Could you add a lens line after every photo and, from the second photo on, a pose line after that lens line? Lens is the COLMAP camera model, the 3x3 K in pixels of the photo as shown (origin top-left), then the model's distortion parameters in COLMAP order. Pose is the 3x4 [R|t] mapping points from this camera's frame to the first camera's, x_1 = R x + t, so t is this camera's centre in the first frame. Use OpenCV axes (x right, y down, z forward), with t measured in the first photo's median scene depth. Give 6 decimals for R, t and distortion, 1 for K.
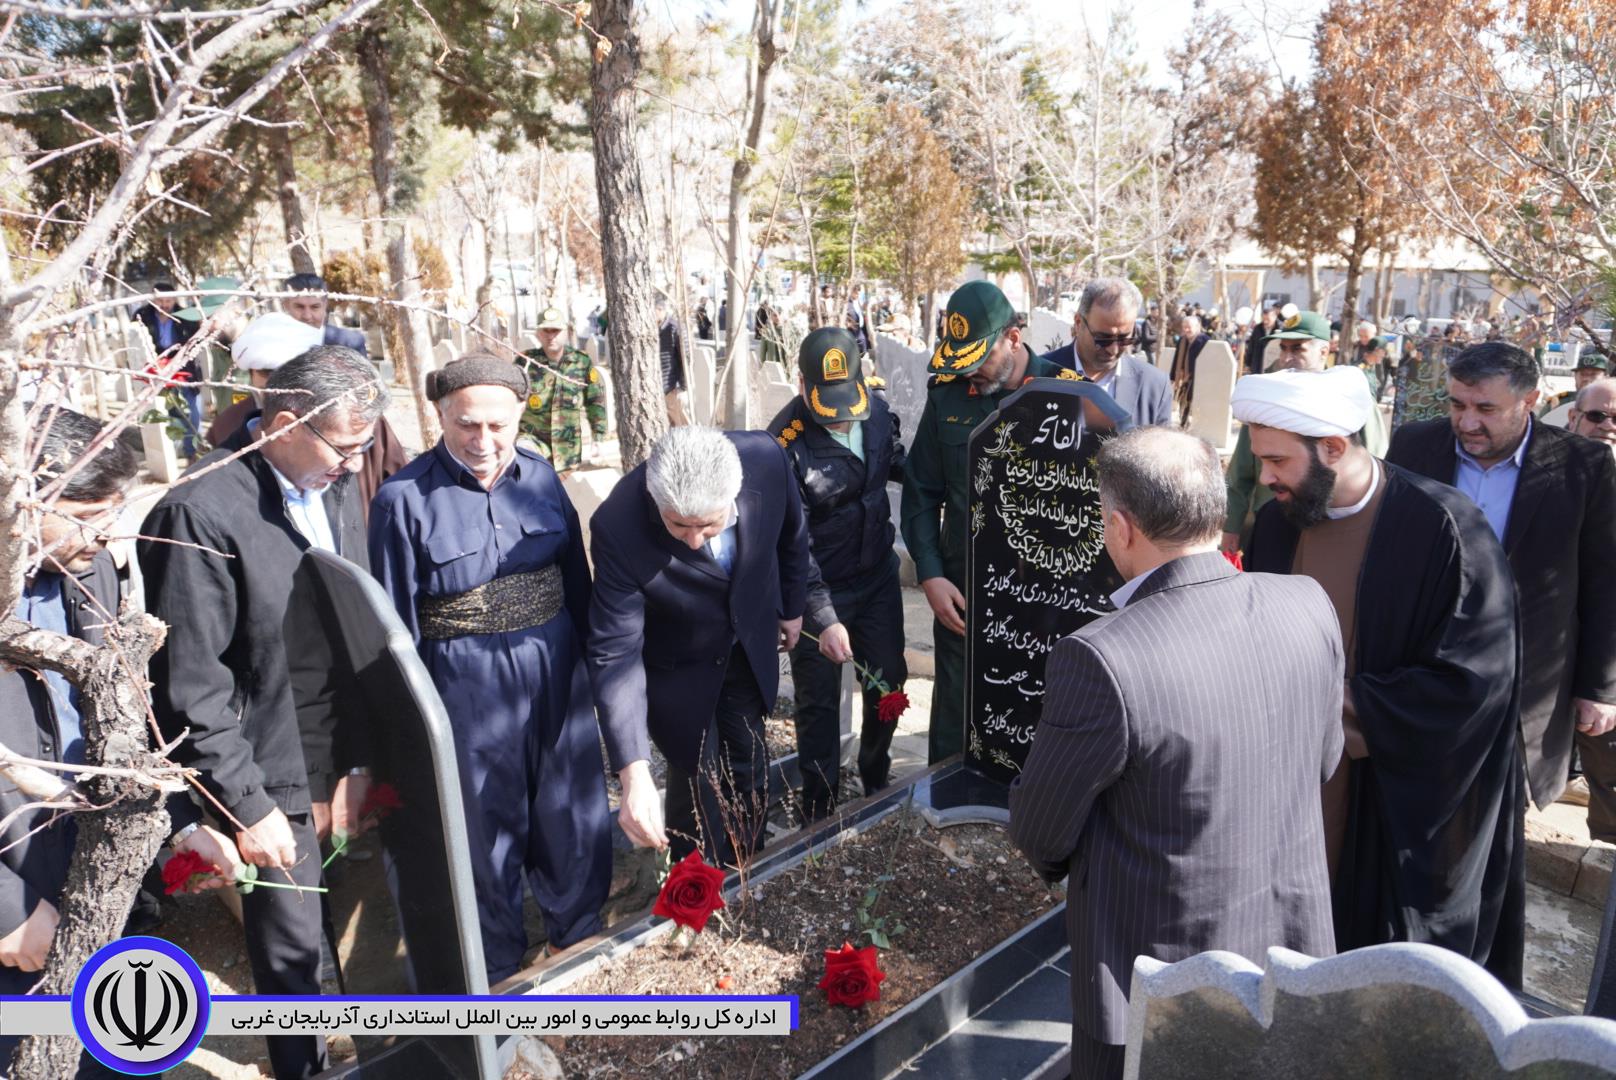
lens RADIAL K [[1229.6, 0, 814.0], [0, 1229.6, 536.9], [0, 0, 1]] dist [-0.026331, 0.014932]
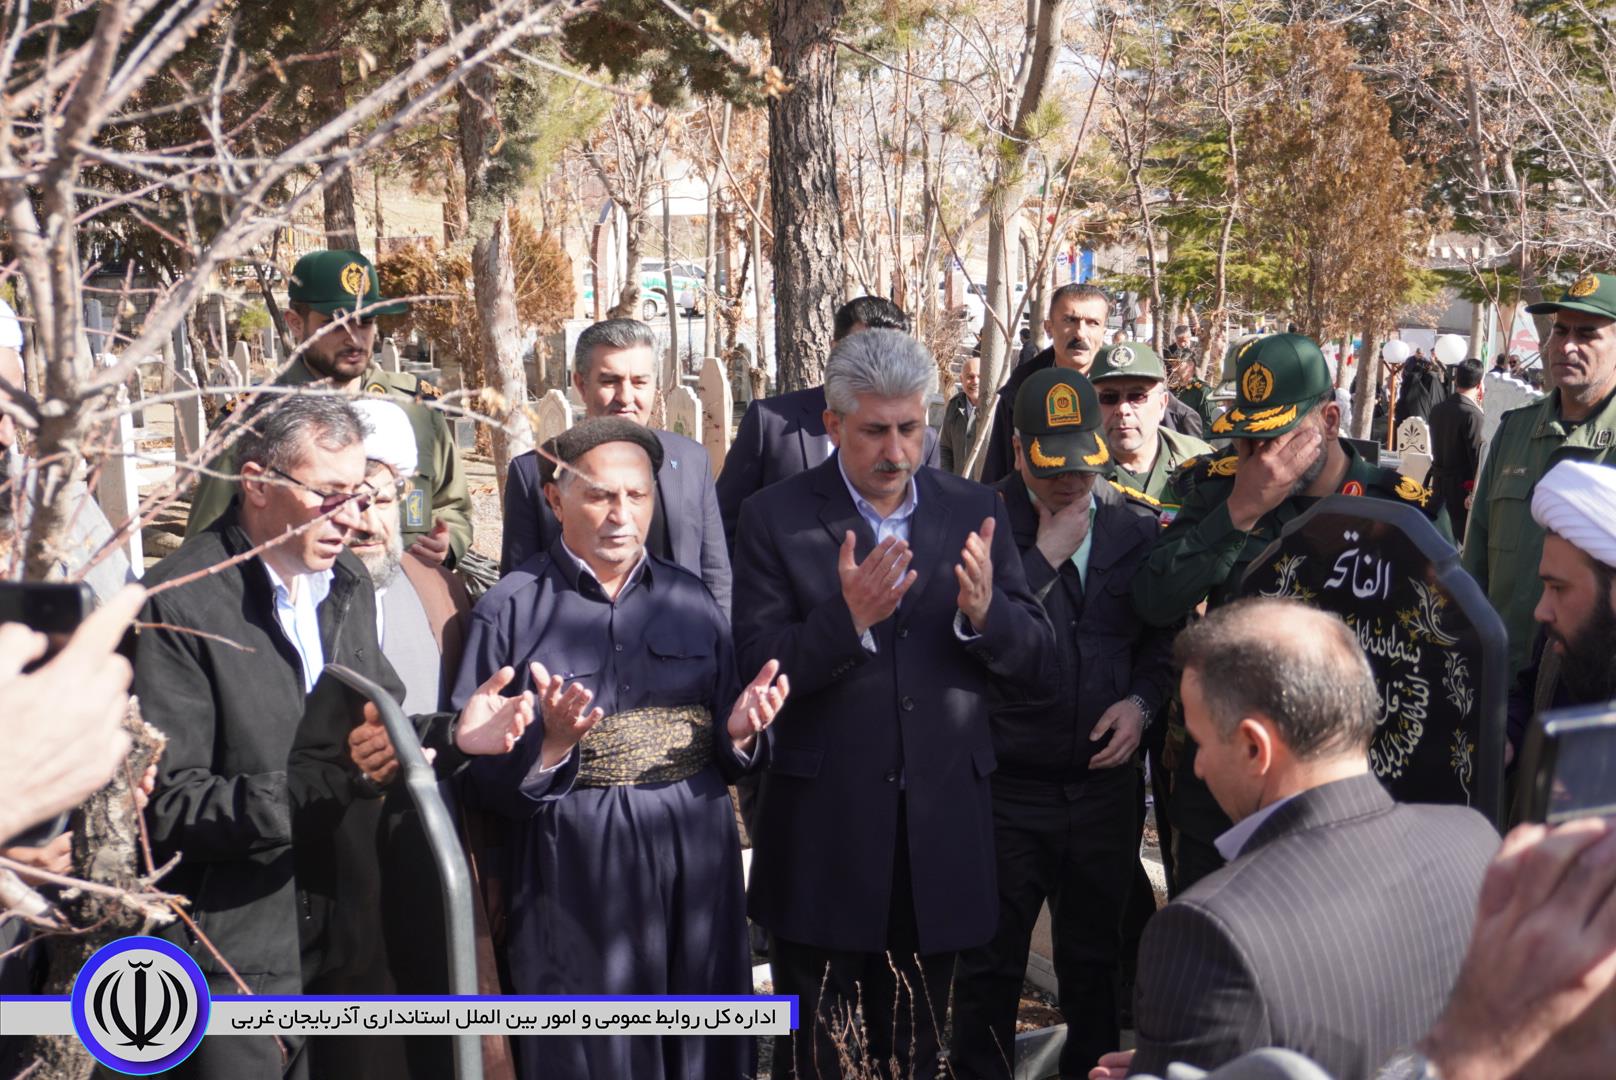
lens RADIAL K [[2102.7, 0, 806.1], [0, 2102.7, 541.1], [0, 0, 1]] dist [0.039849, 0.000000]
pose [[0.984419, 0.043604, -0.170344, 0.046931], [-0.059003, 0.994511, -0.086409, 0.009199], [0.165641, 0.095114, 0.981589, -0.113360]]
